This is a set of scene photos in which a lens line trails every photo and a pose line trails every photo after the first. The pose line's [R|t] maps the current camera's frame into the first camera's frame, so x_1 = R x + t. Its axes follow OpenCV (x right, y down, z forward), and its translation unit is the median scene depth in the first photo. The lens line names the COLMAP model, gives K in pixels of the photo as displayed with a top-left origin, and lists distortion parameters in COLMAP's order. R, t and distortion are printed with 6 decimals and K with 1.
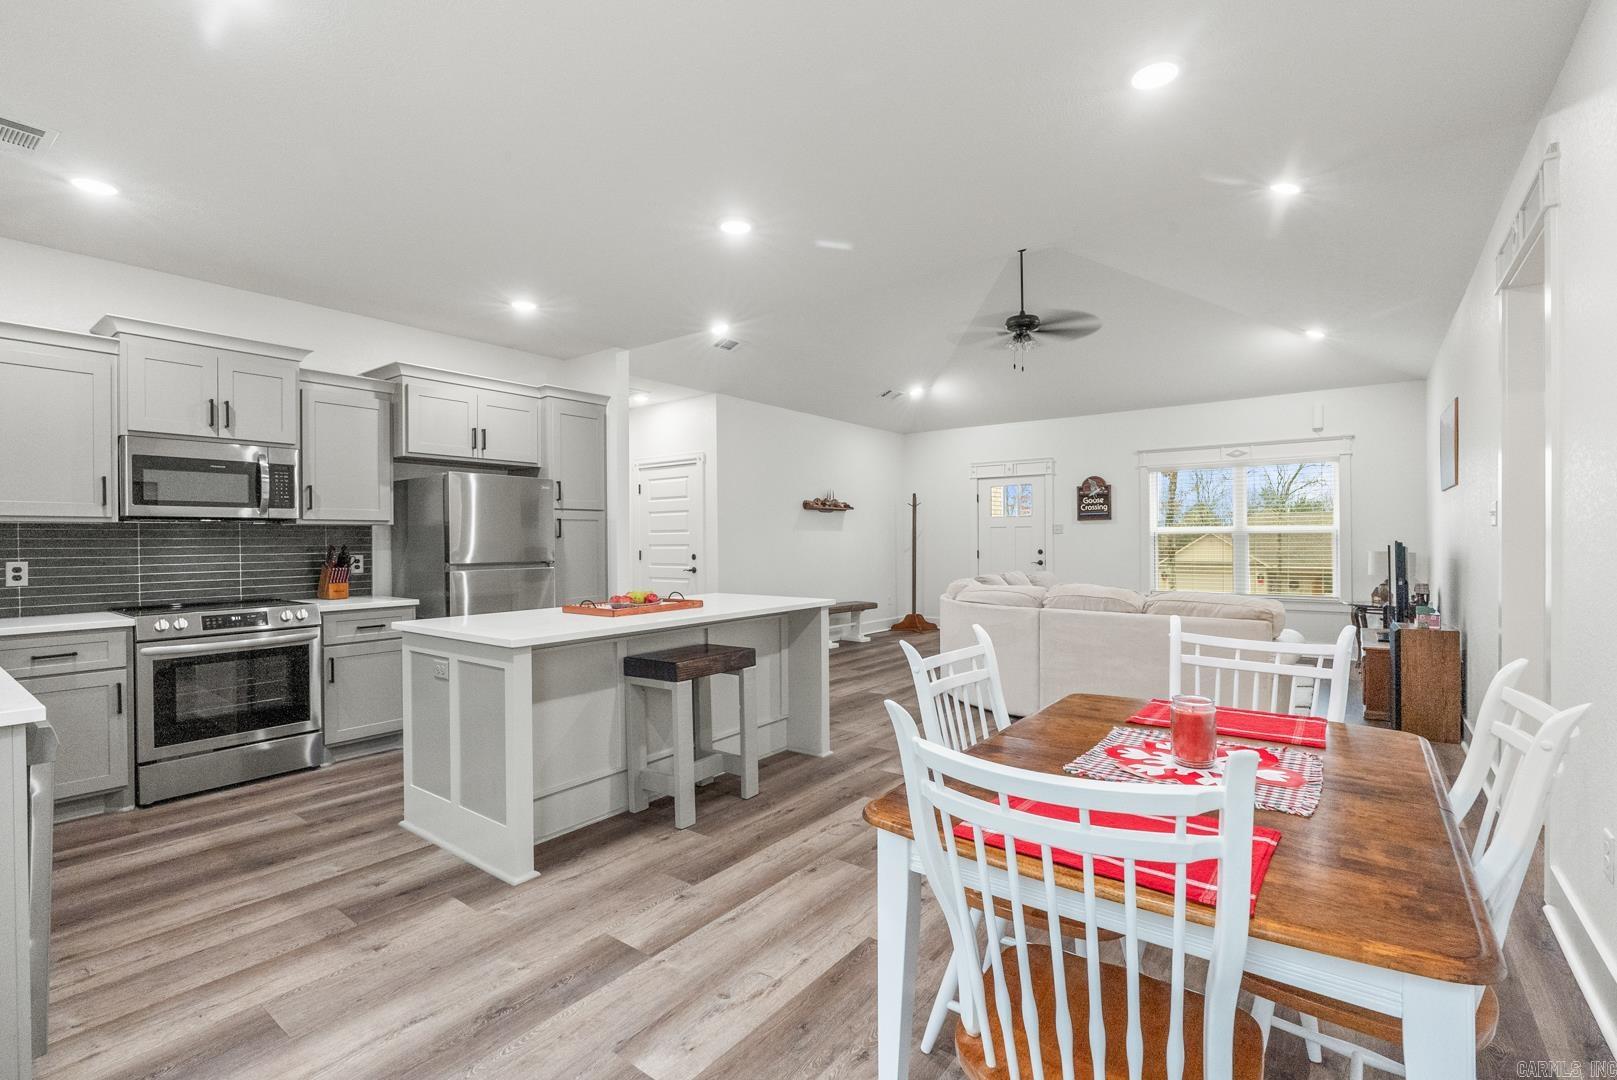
lens RADIAL K [[749.8, 0, 808.5], [0, 749.8, 540.0], [0, 0, 1]] dist [0.000044, -0.000108]
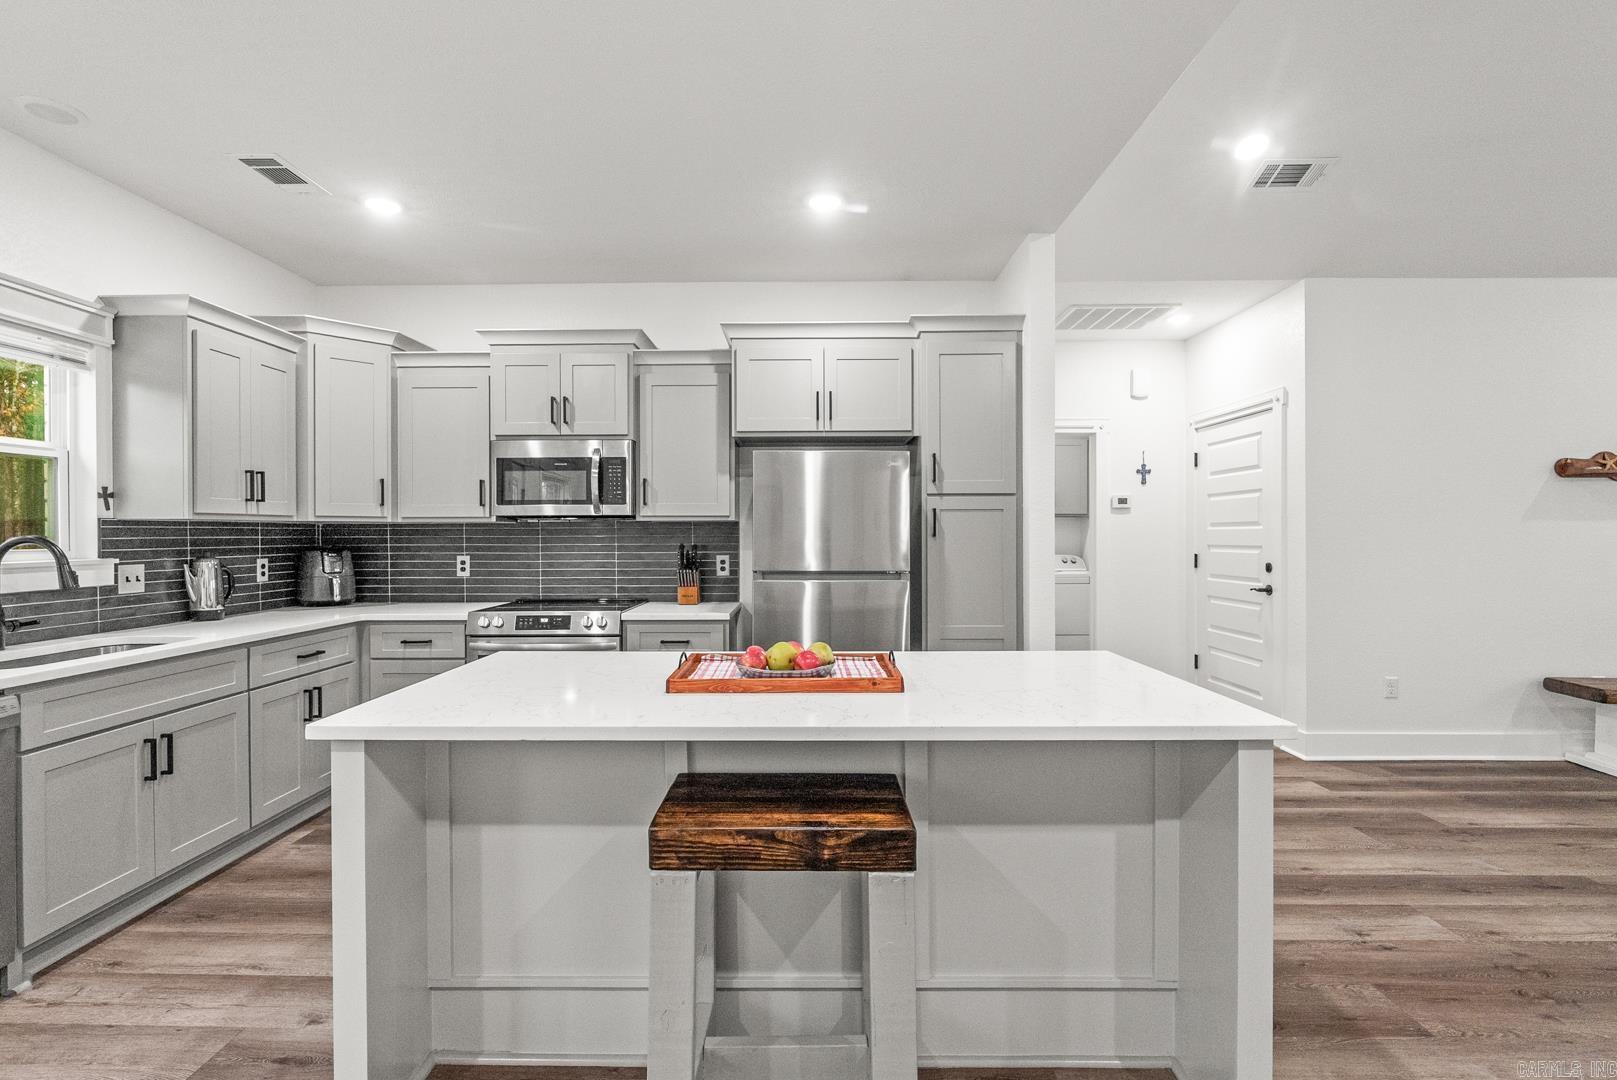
lens RADIAL K [[749.8, 0, 808.5], [0, 749.8, 540.0], [0, 0, 1]] dist [0.000044, -0.000108]
pose [[0.593220, 0.011072, -0.804964, 0.188611], [-0.002169, 0.999924, 0.012155, -0.009772], [0.805037, -0.005465, 0.593199, 0.628018]]
